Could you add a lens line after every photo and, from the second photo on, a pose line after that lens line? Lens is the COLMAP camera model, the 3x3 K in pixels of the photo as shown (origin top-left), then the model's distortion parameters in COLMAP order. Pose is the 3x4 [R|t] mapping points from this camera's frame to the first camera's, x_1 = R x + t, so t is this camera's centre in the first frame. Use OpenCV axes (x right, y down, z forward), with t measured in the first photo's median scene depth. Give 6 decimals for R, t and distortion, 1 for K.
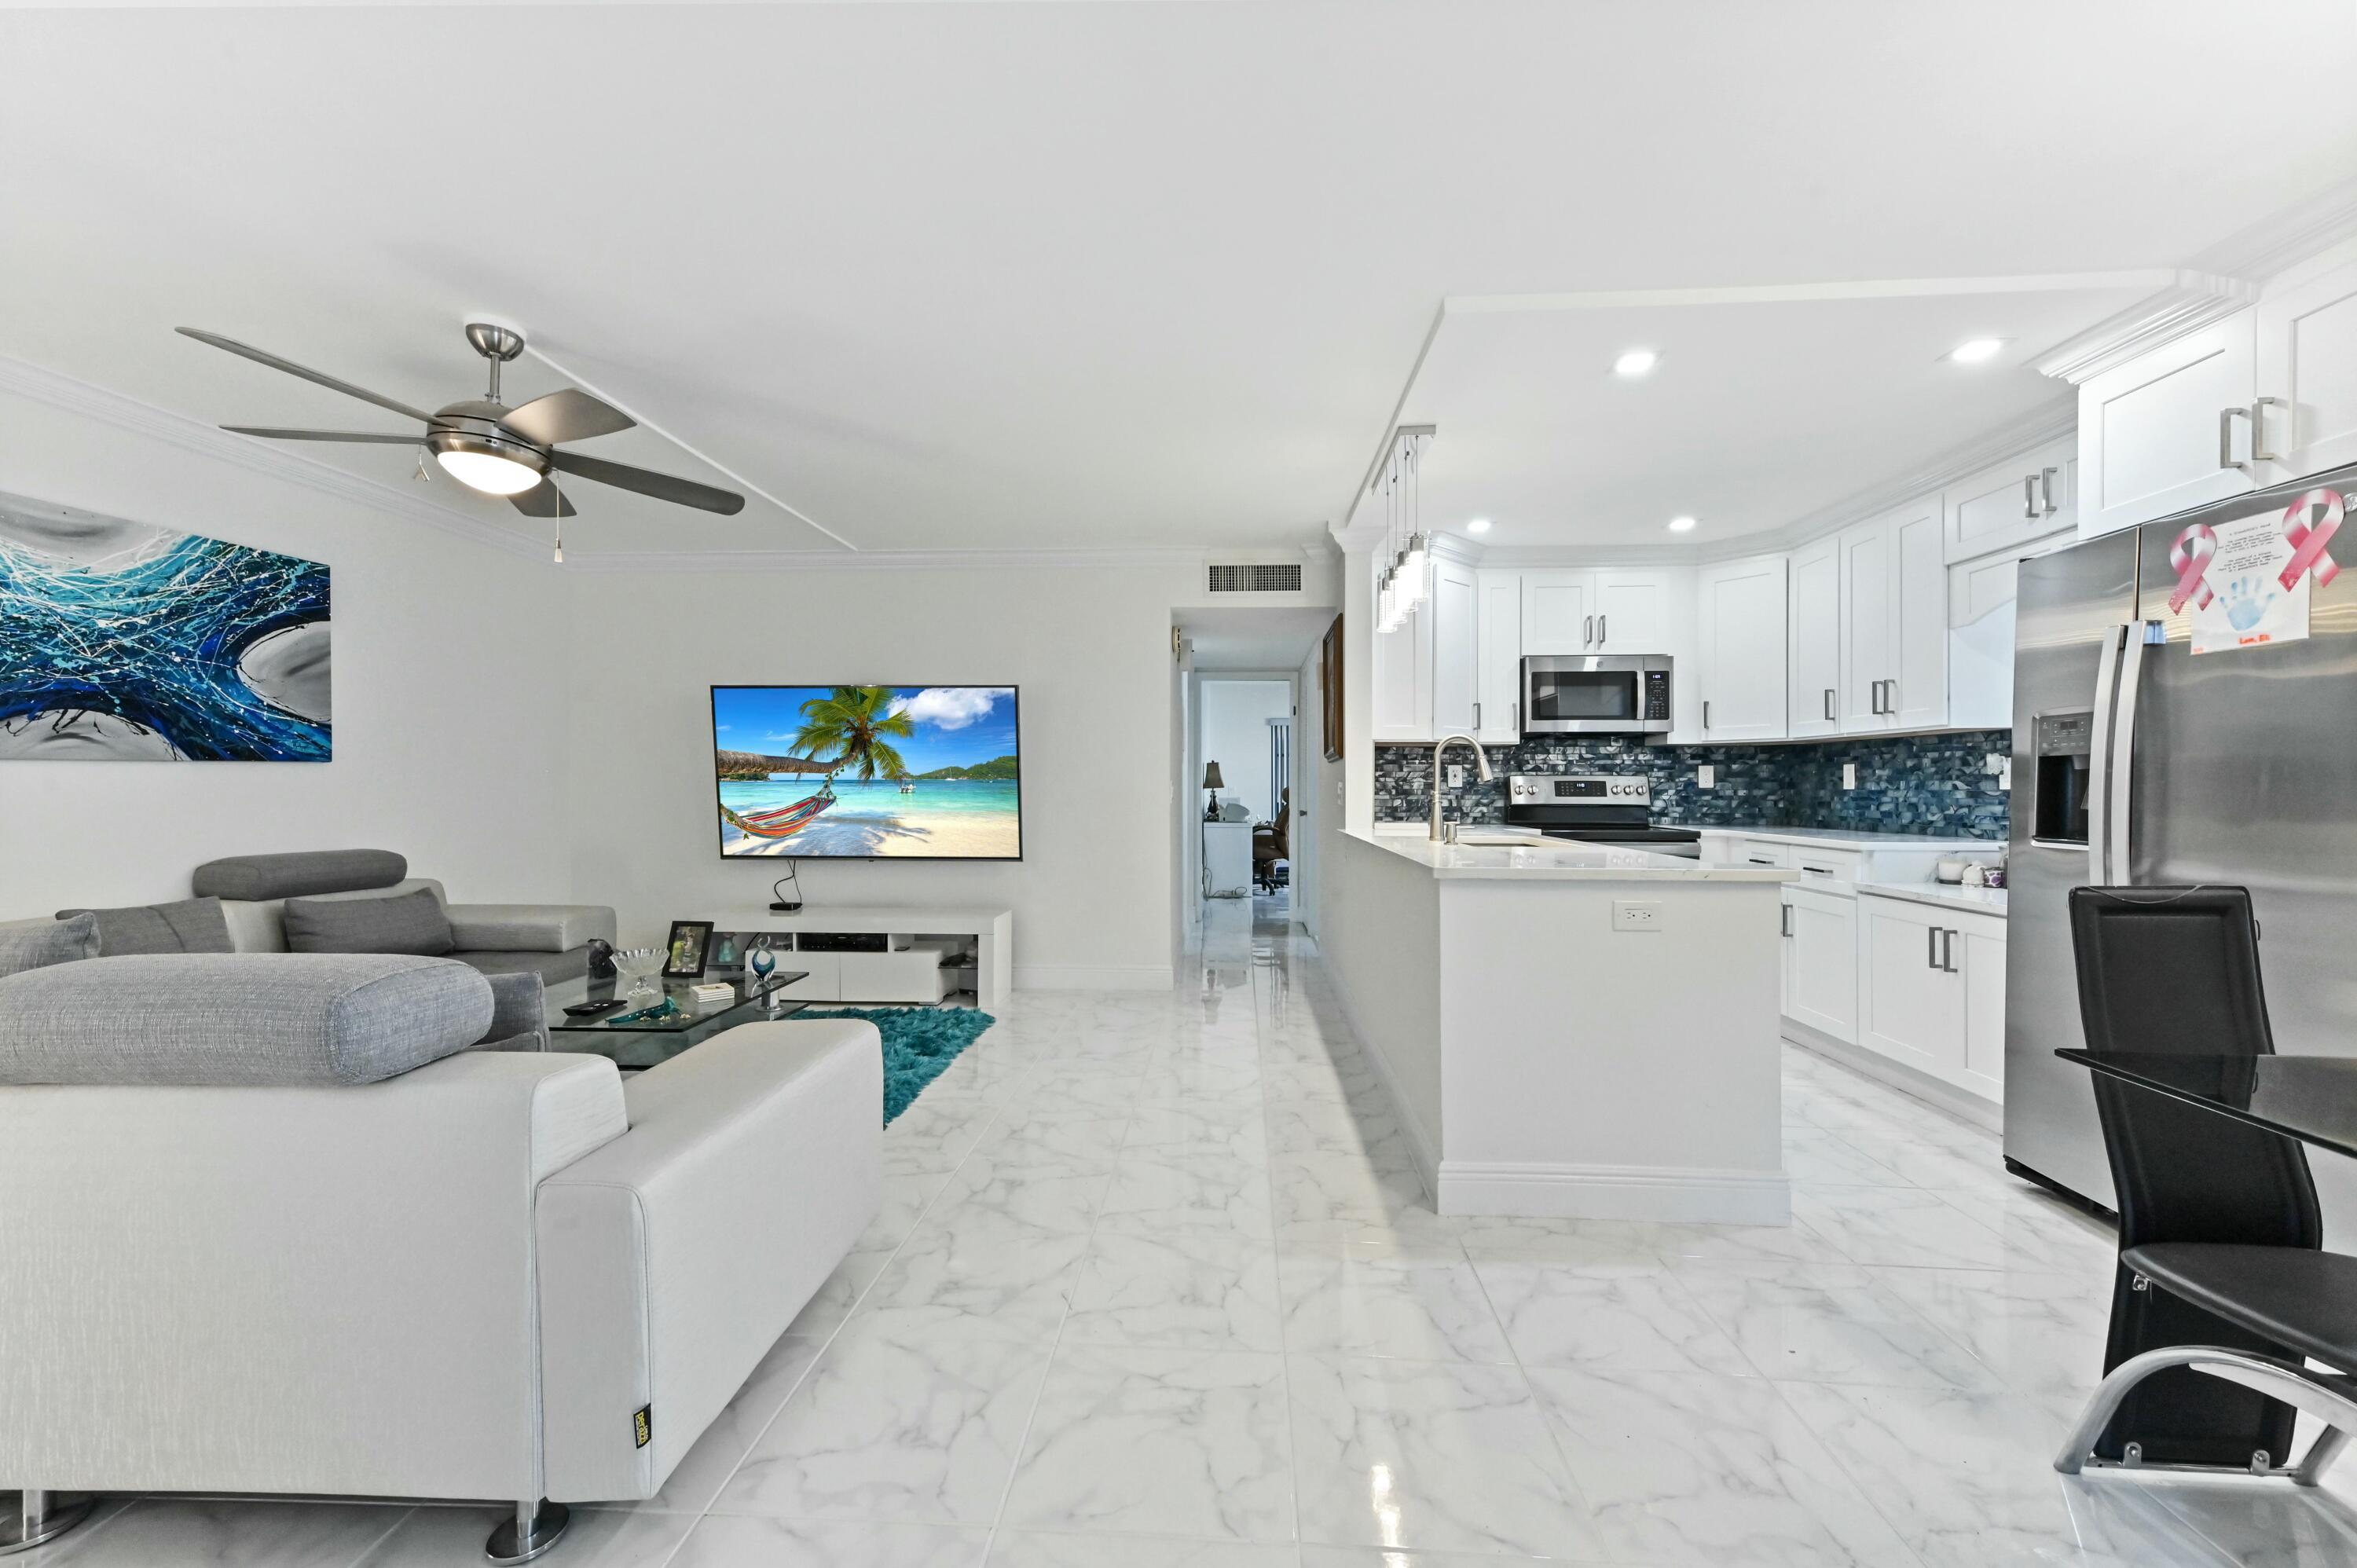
lens RADIAL K [[946.8, 0, 1177.2], [0, 946.8, 773.9], [0, 0, 1]] dist [0.031922, 0.000297]
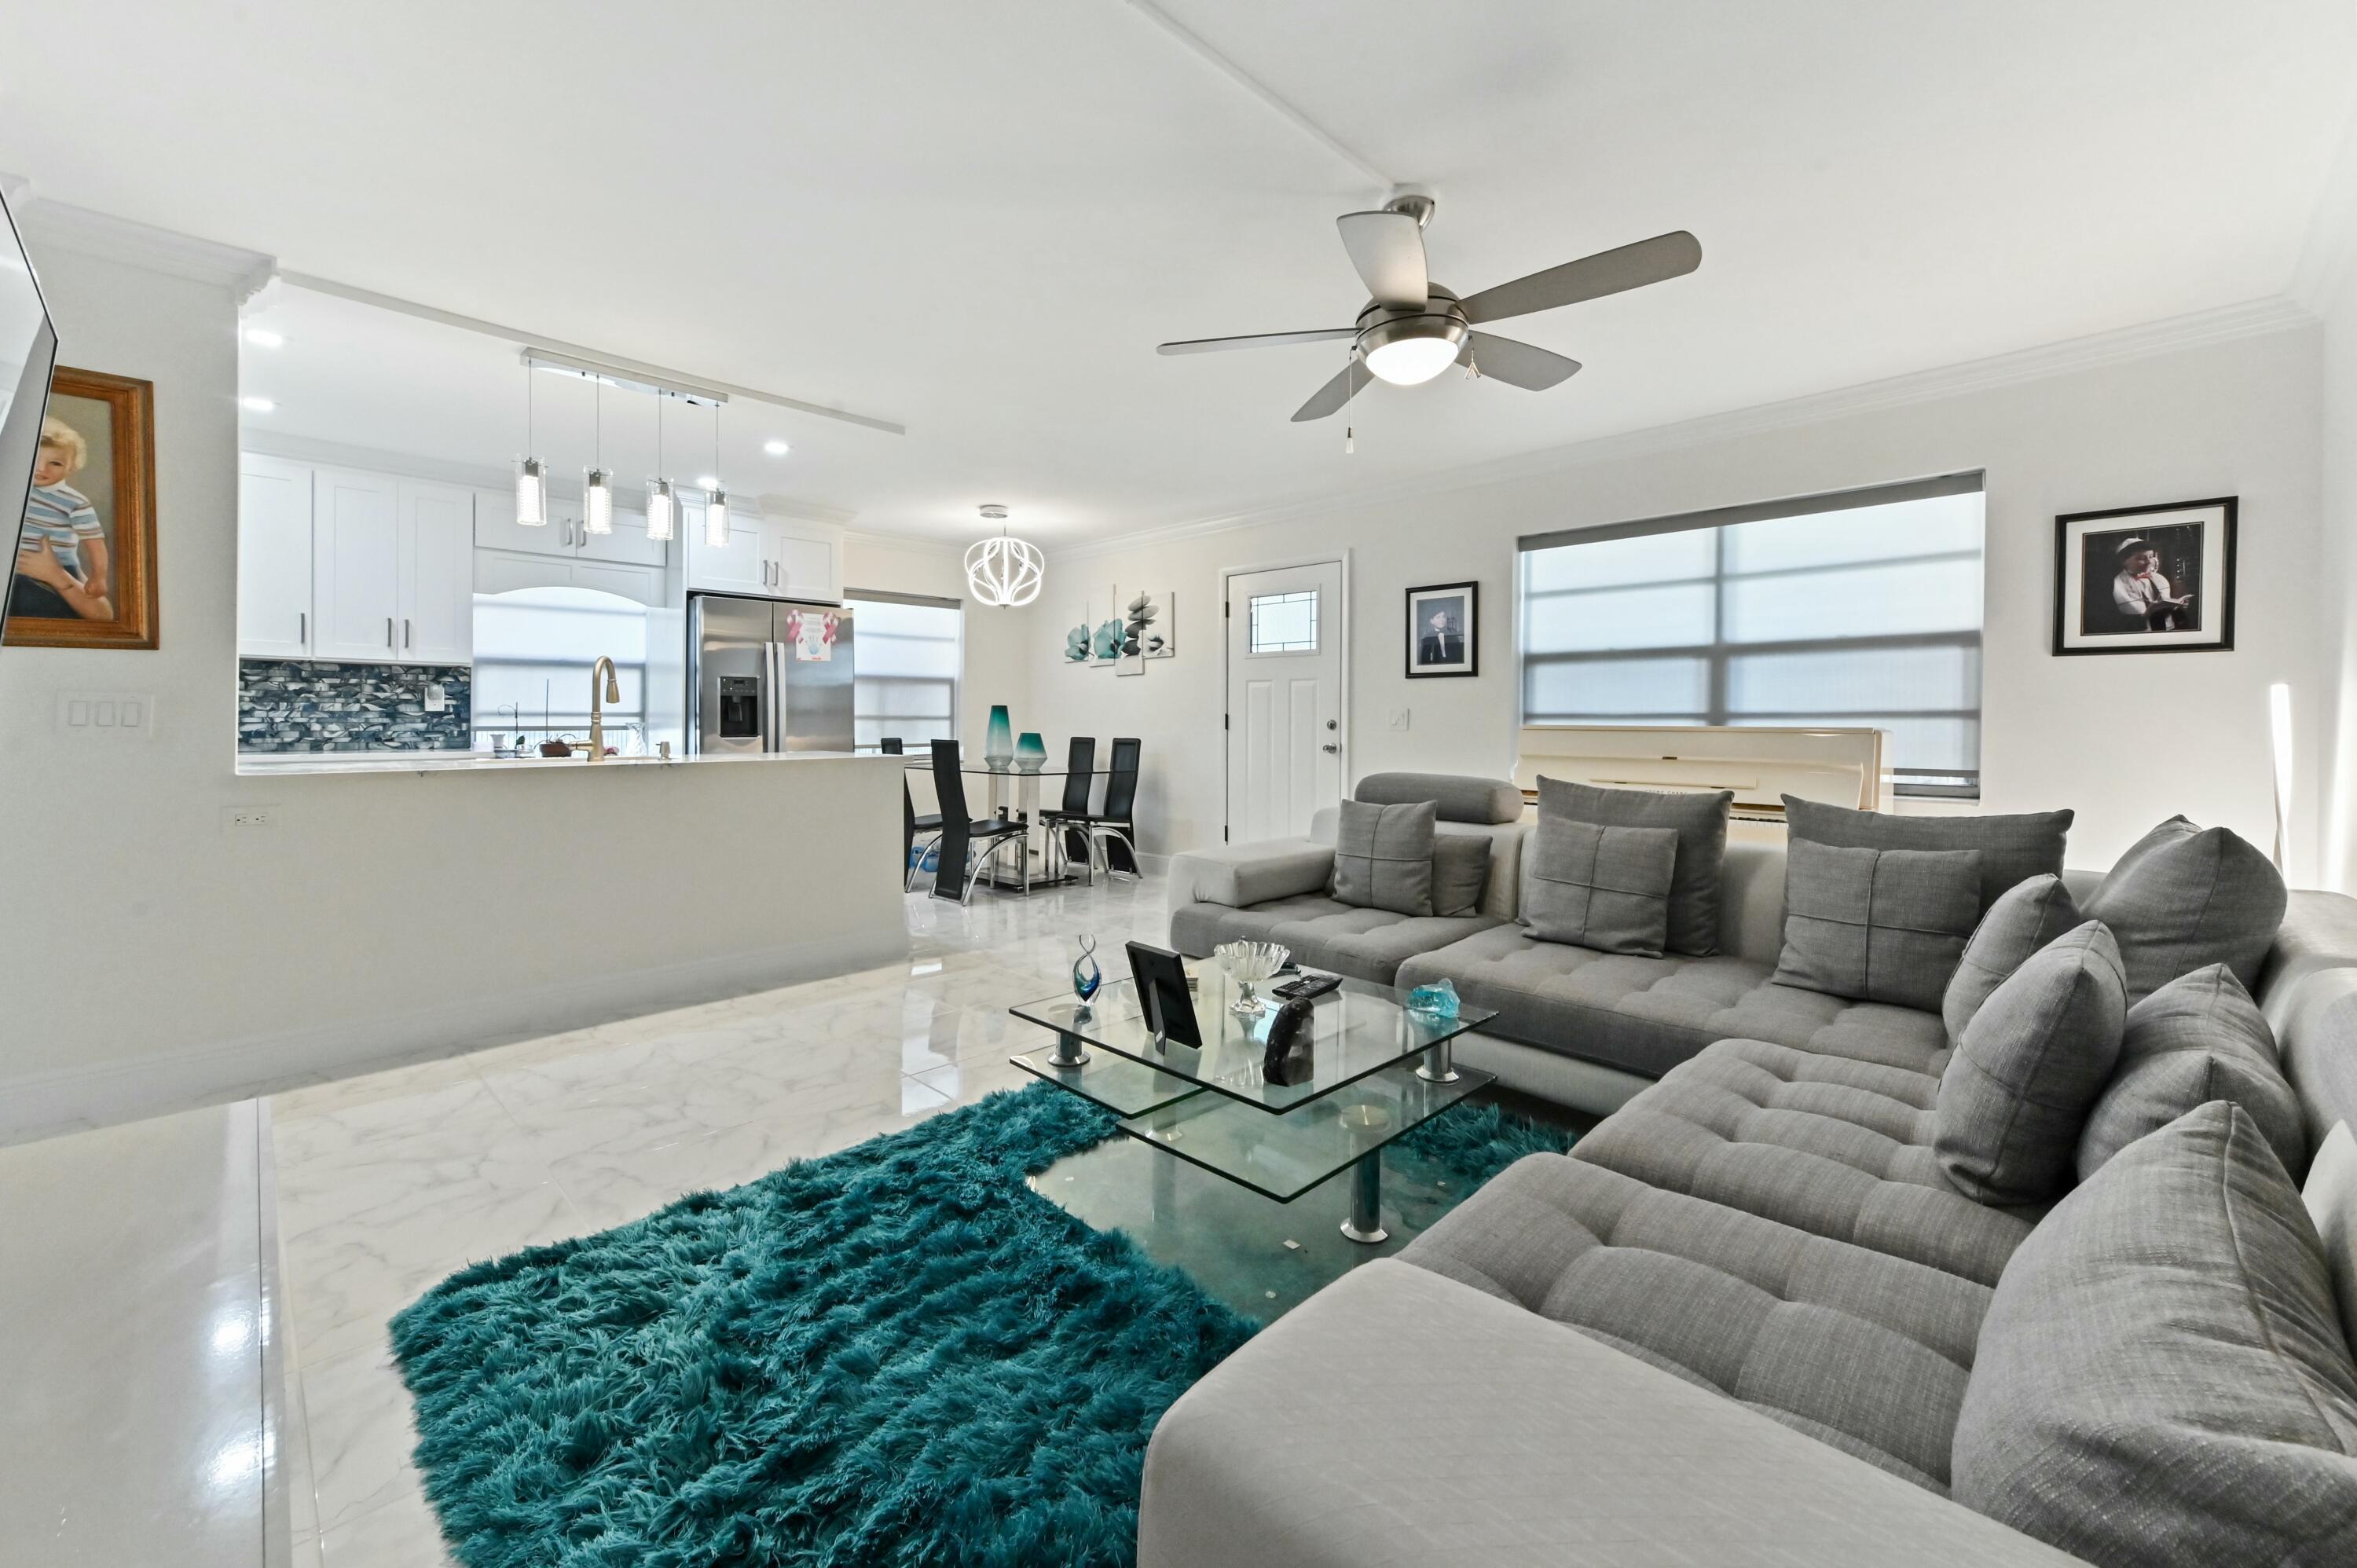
lens RADIAL K [[946.8, 0, 1189.0], [0, 946.8, 736.8], [0, 0, 1]] dist [0.031922, 0.000297]
pose [[-0.757407, -0.015329, 0.652763, -0.706862], [-0.010465, 0.999881, 0.011338, 0.021953], [-0.652859, 0.001756, -0.757477, 1.123418]]
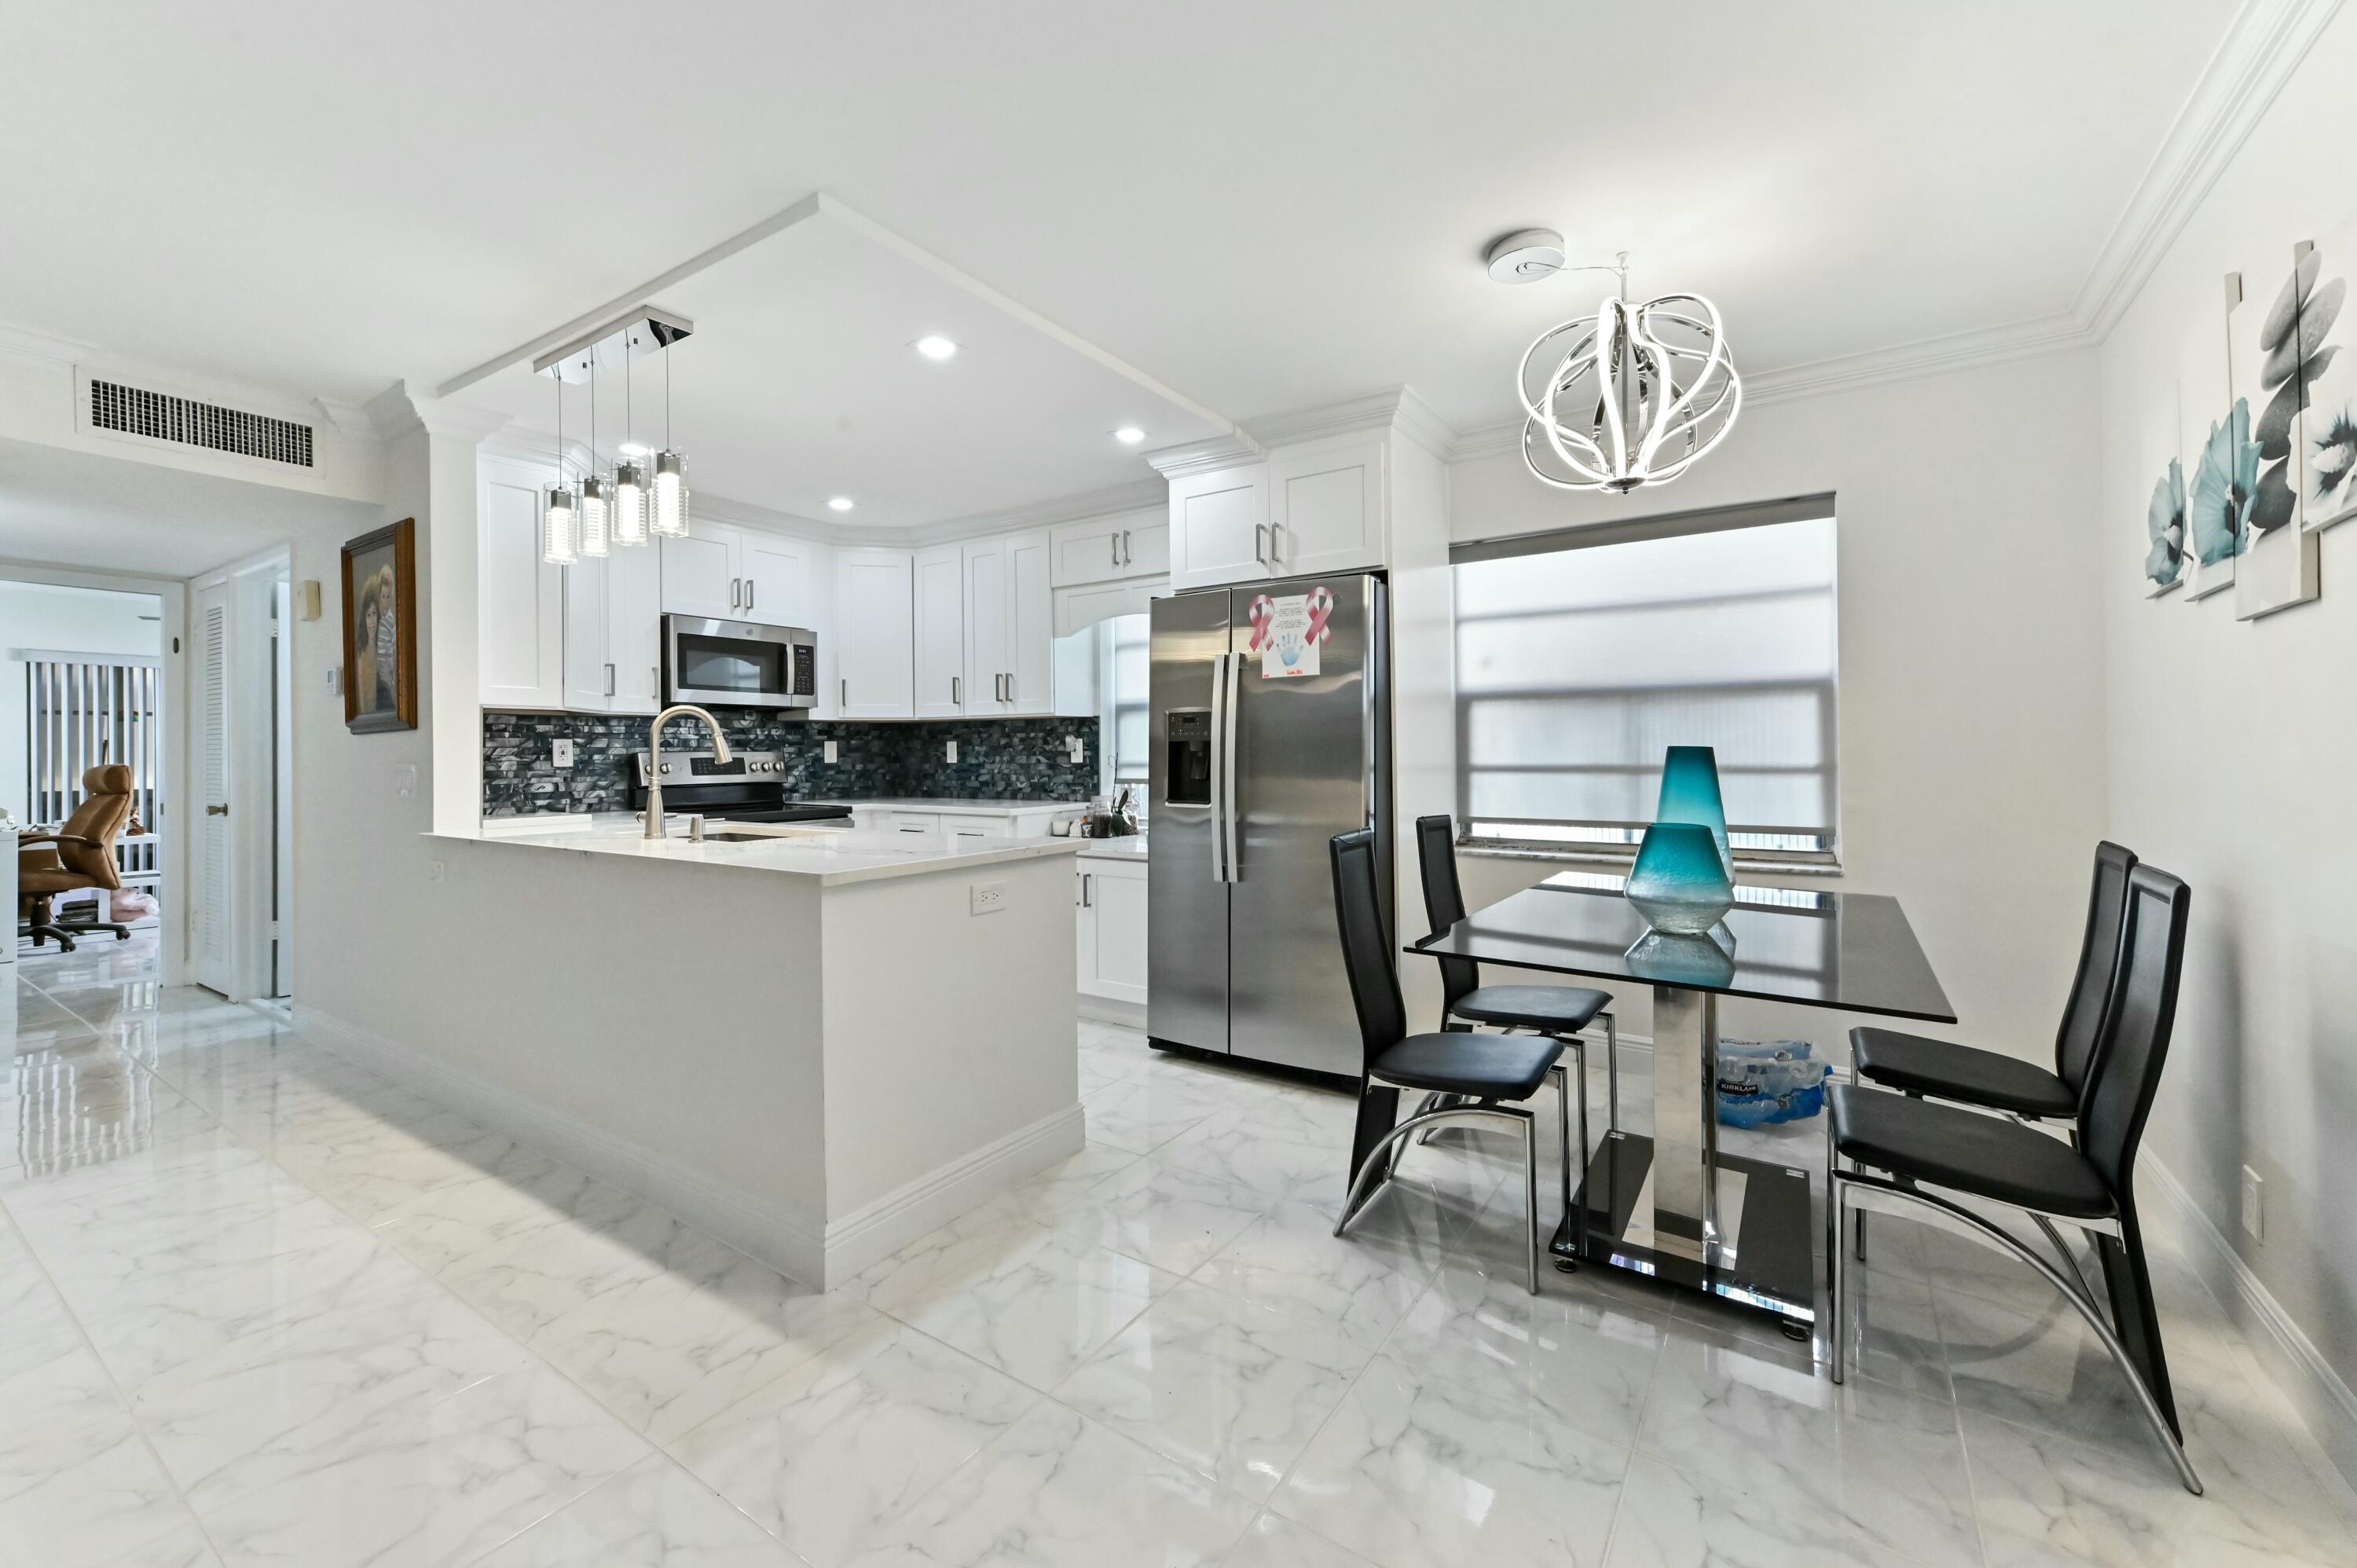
lens RADIAL K [[946.8, 0, 1196.1], [0, 946.8, 745.4], [0, 0, 1]] dist [0.031922, 0.000297]
pose [[0.507272, -0.000819, 0.861785, -0.156113], [-0.003254, 0.999991, 0.002866, -0.010016], [-0.861780, -0.004258, 0.507265, 0.164758]]
